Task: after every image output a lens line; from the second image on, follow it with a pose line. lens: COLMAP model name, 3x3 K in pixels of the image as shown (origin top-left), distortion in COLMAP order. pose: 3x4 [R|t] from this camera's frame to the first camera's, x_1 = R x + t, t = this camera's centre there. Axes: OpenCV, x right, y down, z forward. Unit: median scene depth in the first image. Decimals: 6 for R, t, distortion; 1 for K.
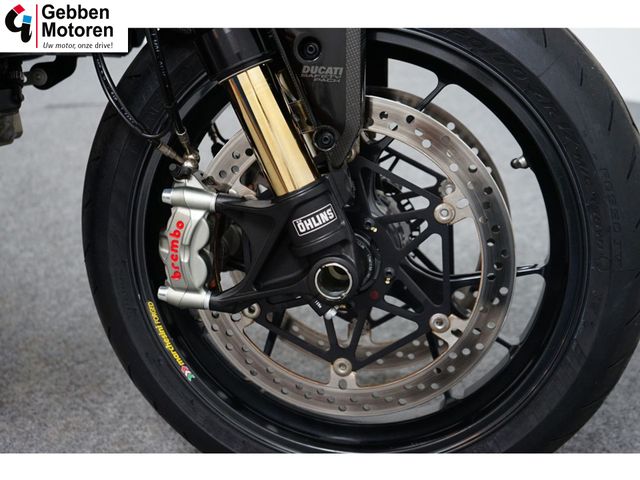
lens RADIAL K [[803.9, 0, 320.6], [0, 803.9, 239.2], [0, 0, 1]] dist [-0.040604, 0.000000]
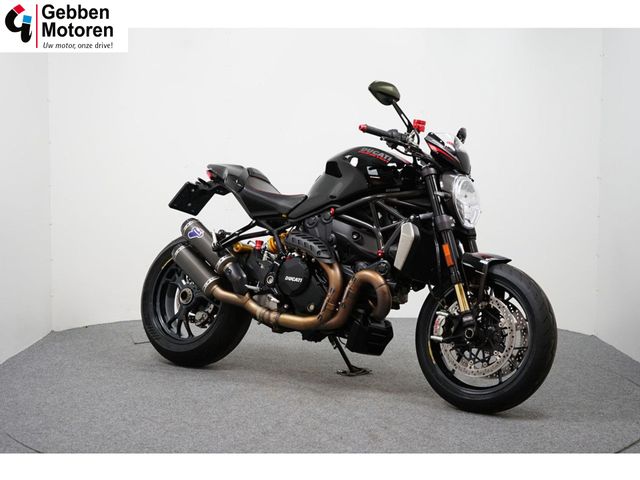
lens RADIAL K [[952.1, 0, 321.2], [0, 952.1, 241.5], [0, 0, 1]] dist [0.016579, 0.000000]
pose [[0.887799, 0.081338, -0.452987, 1.448421], [-0.260602, 0.900110, -0.349125, 1.462990], [0.379342, 0.428002, 0.820314, -3.358592]]
